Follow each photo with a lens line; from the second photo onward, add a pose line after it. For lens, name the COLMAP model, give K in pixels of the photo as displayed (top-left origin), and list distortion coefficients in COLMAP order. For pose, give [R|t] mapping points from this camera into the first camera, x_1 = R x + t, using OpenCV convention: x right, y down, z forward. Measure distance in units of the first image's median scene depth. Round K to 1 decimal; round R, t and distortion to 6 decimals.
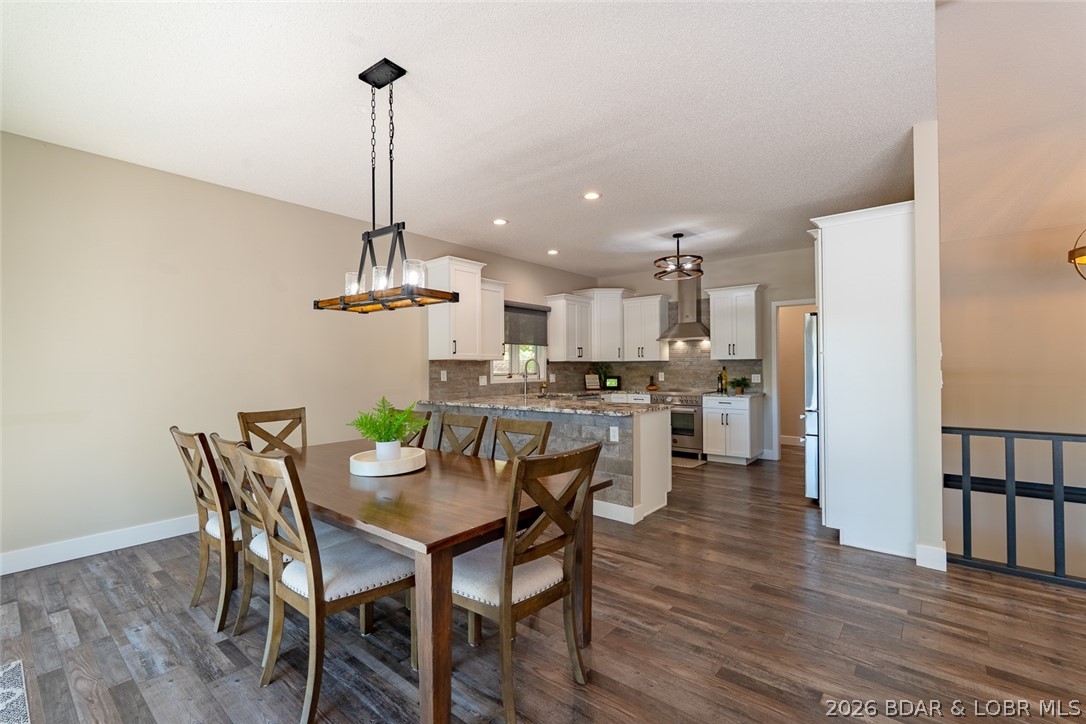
lens RADIAL K [[481.5, 0, 539.9], [0, 481.5, 365.0], [0, 0, 1]] dist [-0.002035, -0.000314]
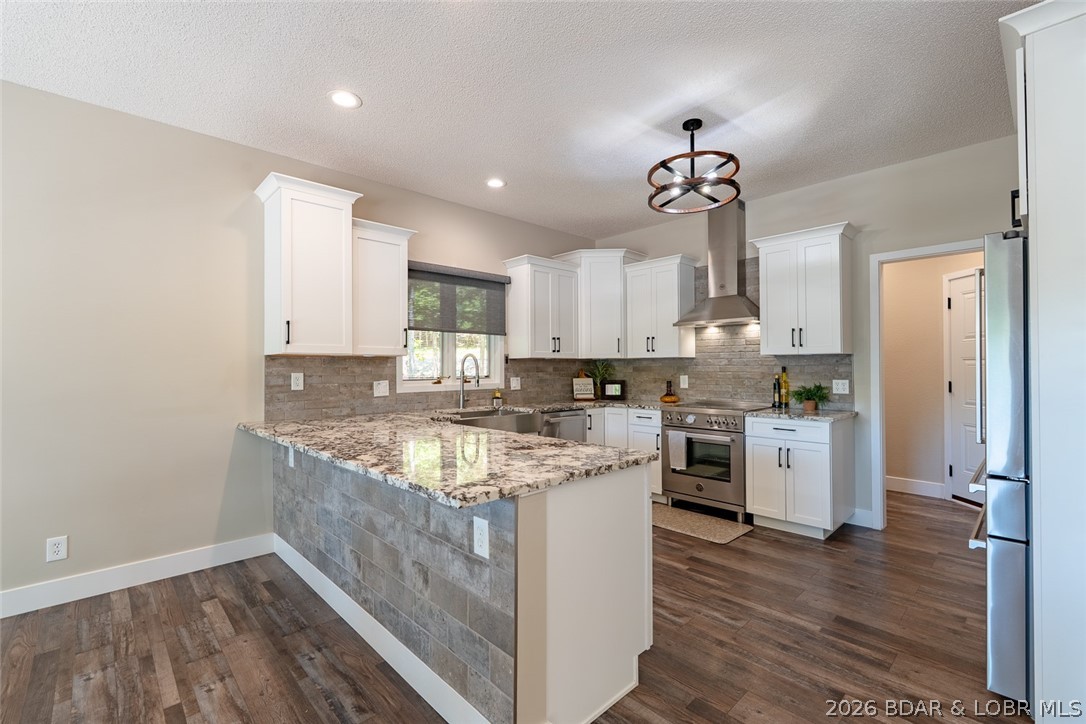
lens RADIAL K [[478.7, 0, 541.4], [0, 478.7, 364.4], [0, 0, 1]] dist [0.000733, -0.000095]
pose [[0.993460, 0.000369, -0.114177, 0.148570], [-0.000382, 1.000000, -0.000089, 0.000887], [0.114177, 0.000132, 0.993460, 0.367662]]
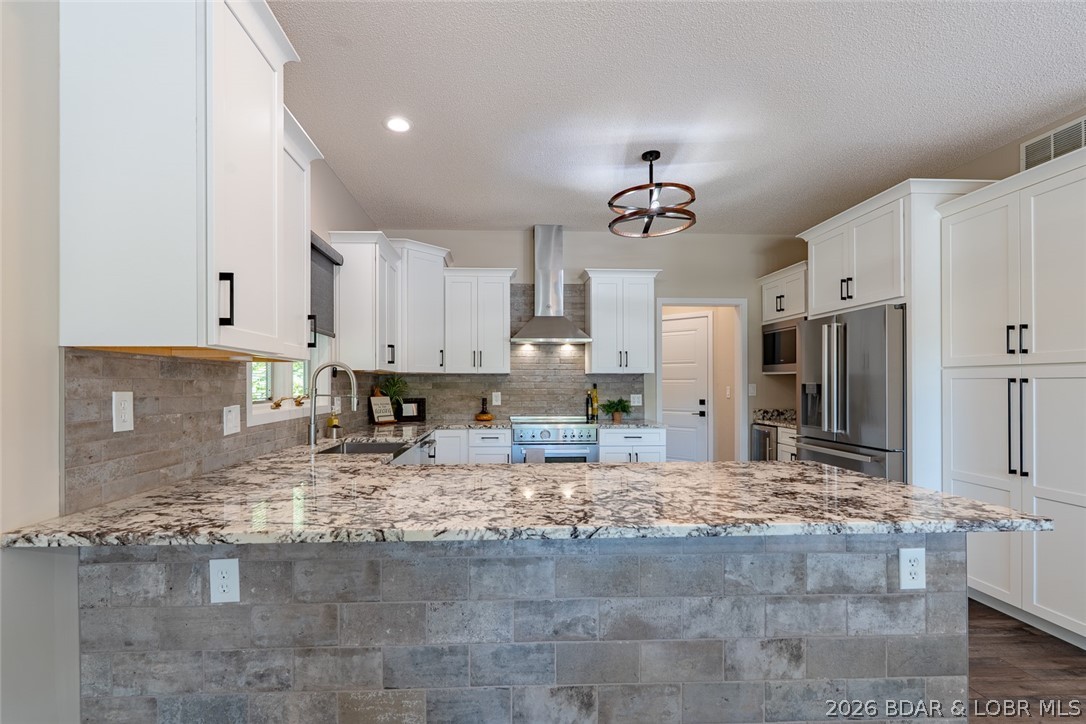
lens RADIAL K [[494.7, 0, 516.2], [0, 494.7, 381.1], [0, 0, 1]] dist [0.000218, 0.000042]
pose [[0.736201, 0.010247, 0.676686, -0.189813], [-0.009358, 0.999944, -0.004962, 0.004592], [-0.676699, -0.002679, 0.736255, 0.555367]]
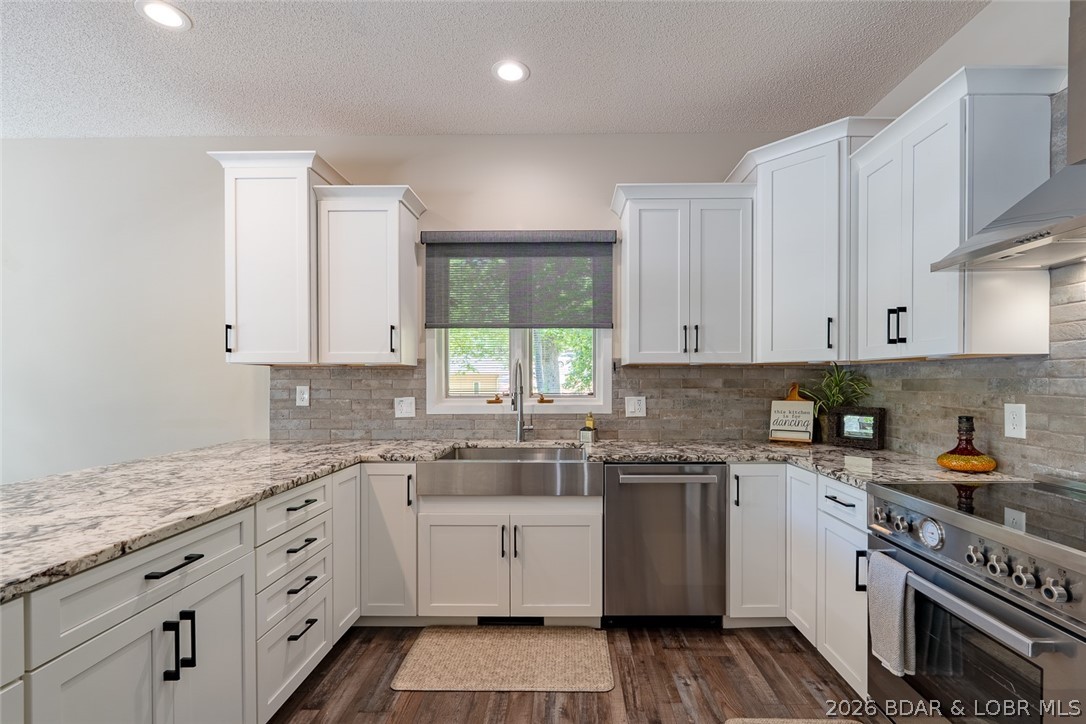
lens RADIAL K [[520.0, 0, 555.2], [0, 520.0, 380.7], [0, 0, 1]] dist [0.029720, 0.000116]
pose [[0.631648, 0.007362, -0.775221, 0.347395], [0.003331, 0.999920, 0.012210, 0.000284], [0.775248, -0.010295, 0.631573, 0.722803]]
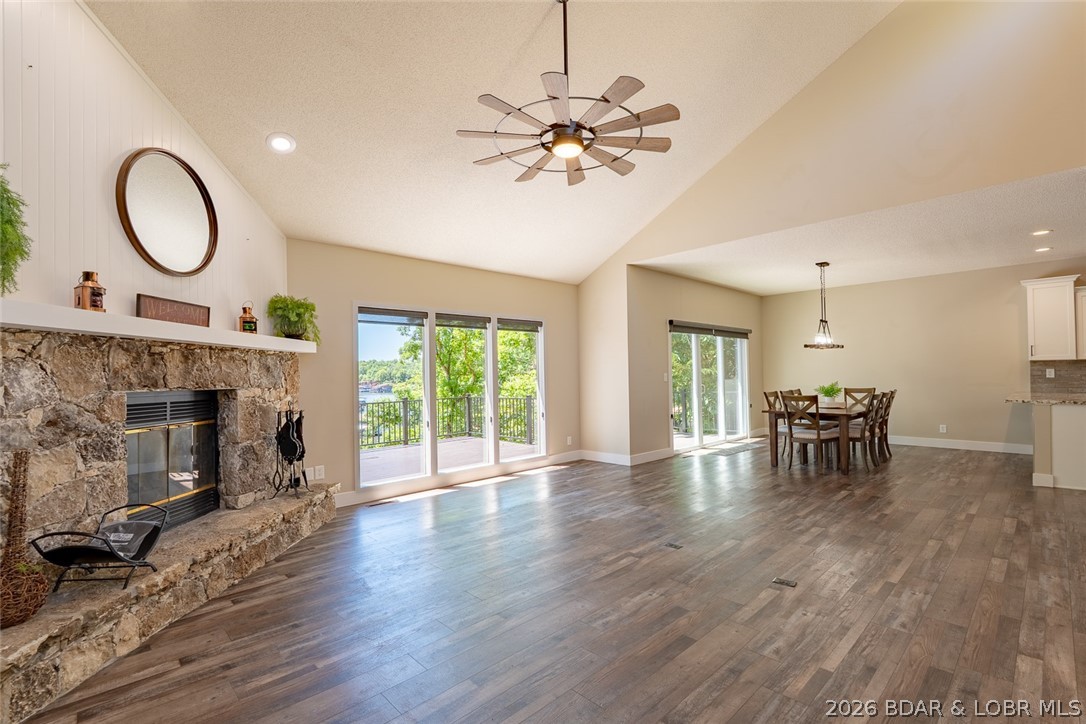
lens RADIAL K [[481.5, 0, 539.9], [0, 481.5, 365.0], [0, 0, 1]] dist [-0.002035, -0.000314]
pose [[-0.109306, -0.013641, -0.993915, 0.967939], [0.018716, 0.999700, -0.015778, -0.002833], [0.993832, -0.020327, -0.109018, -0.123770]]
